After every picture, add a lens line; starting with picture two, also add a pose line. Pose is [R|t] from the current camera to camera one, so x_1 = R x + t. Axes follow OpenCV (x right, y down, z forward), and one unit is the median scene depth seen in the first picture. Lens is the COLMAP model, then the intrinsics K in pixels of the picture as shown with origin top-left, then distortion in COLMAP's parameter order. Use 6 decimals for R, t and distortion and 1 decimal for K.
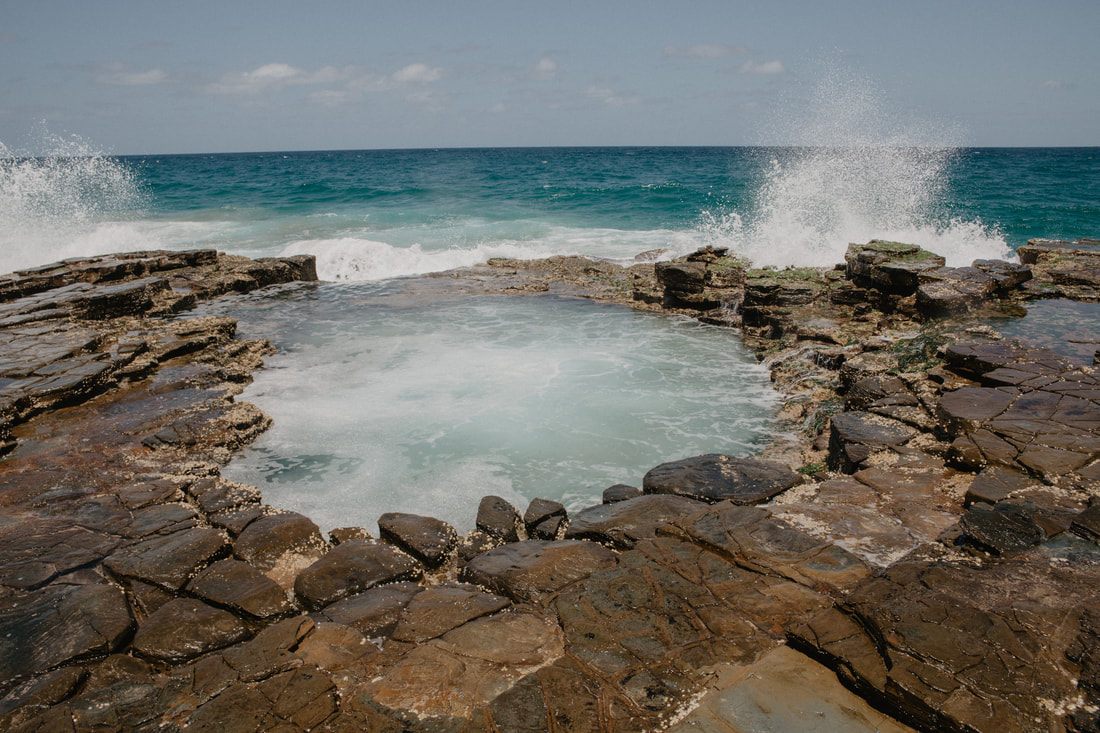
lens RADIAL K [[817.0, 0, 522.7], [0, 817.0, 367.6], [0, 0, 1]] dist [-0.109314, 0.093301]
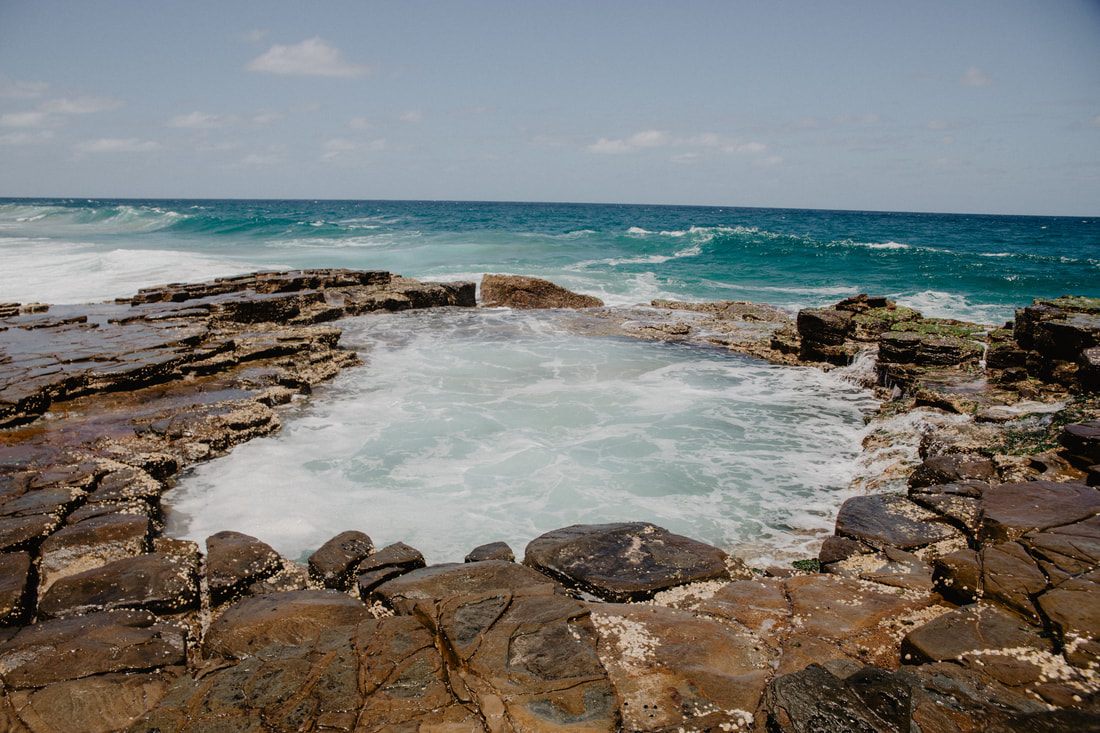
lens RADIAL K [[785.5, 0, 550.0], [0, 785.5, 366.5], [0, 0, 1]] dist [-0.094721, 0.089520]
pose [[0.955024, 0.090341, -0.282431, 0.197972], [-0.107703, 0.993093, -0.046533, 0.002931], [0.276276, 0.074859, 0.958158, 0.151302]]
